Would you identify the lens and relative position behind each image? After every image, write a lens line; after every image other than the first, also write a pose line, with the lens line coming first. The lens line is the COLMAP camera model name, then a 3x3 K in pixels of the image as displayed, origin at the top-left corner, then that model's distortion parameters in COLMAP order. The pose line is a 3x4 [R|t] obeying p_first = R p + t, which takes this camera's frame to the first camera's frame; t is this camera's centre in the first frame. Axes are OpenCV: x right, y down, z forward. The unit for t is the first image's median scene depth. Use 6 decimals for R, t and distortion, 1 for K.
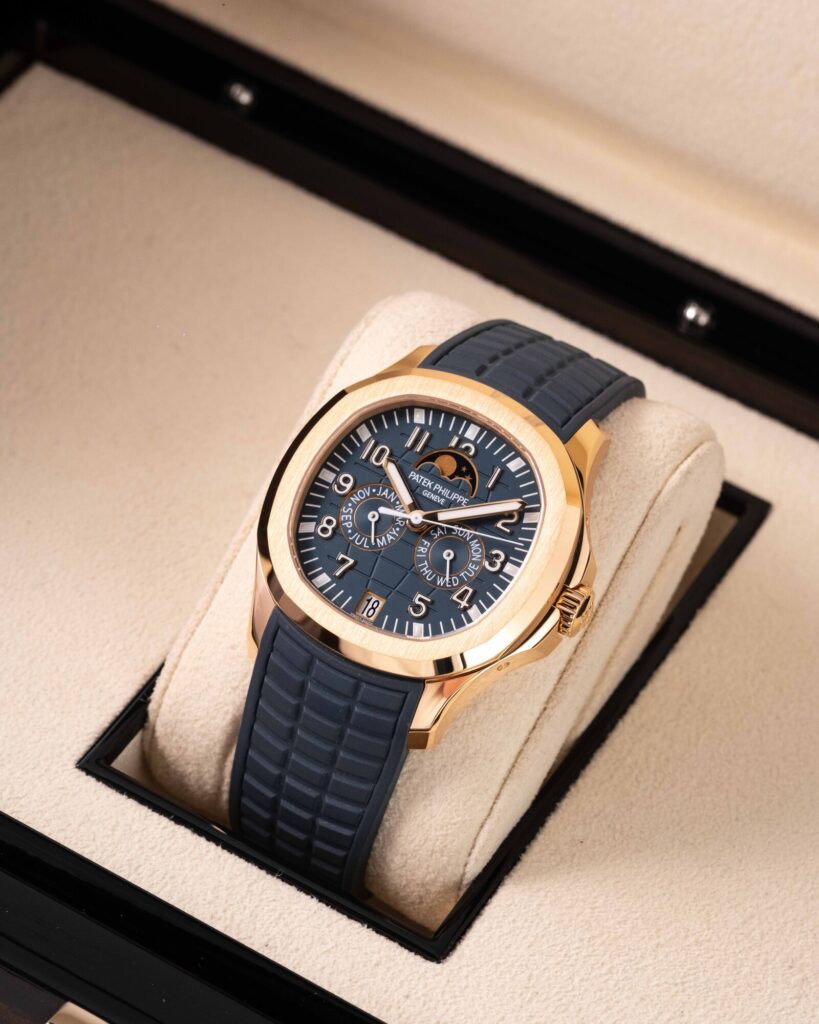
lens RADIAL K [[4673.7, 0, 409.3], [0, 4673.7, 511.8], [0, 0, 1]] dist [-0.149324, 0.000000]
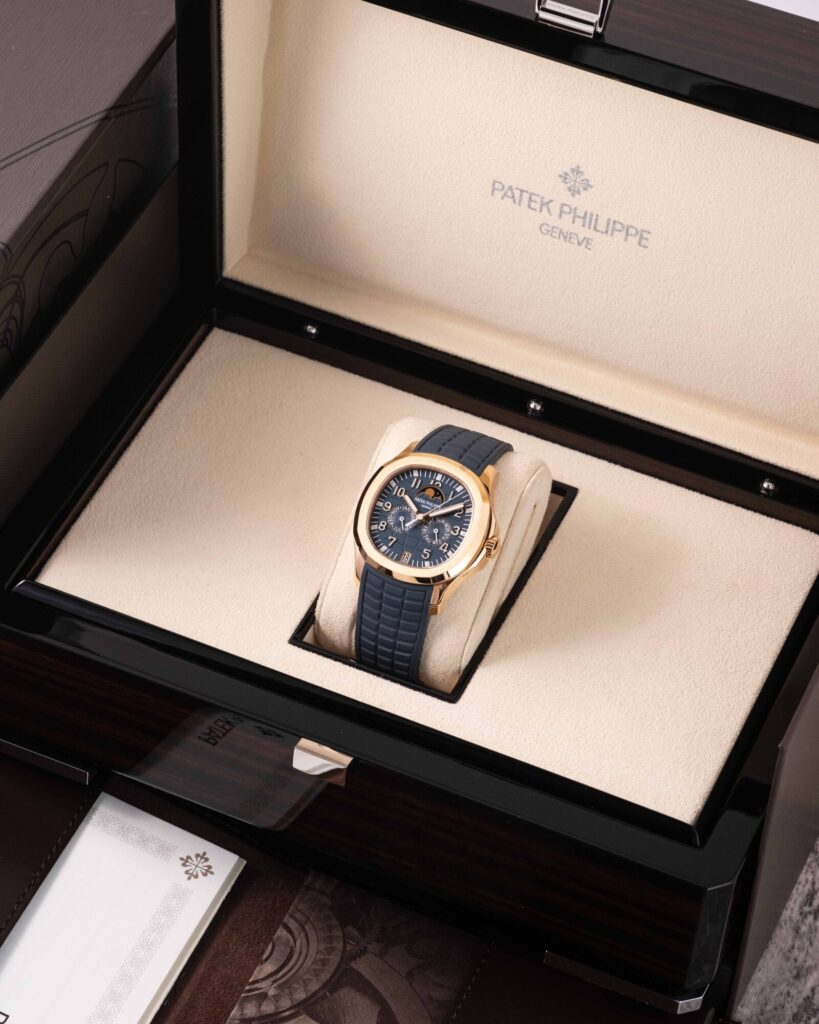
lens RADIAL K [[4673.7, 0, 409.7], [0, 4673.7, 512.0], [0, 0, 1]] dist [-0.149324, 0.000000]
pose [[0.991329, -0.131386, 0.002002, -0.007909], [0.131375, 0.991322, 0.004686, -0.012550], [-0.002600, -0.004382, 0.999987, -1.312824]]
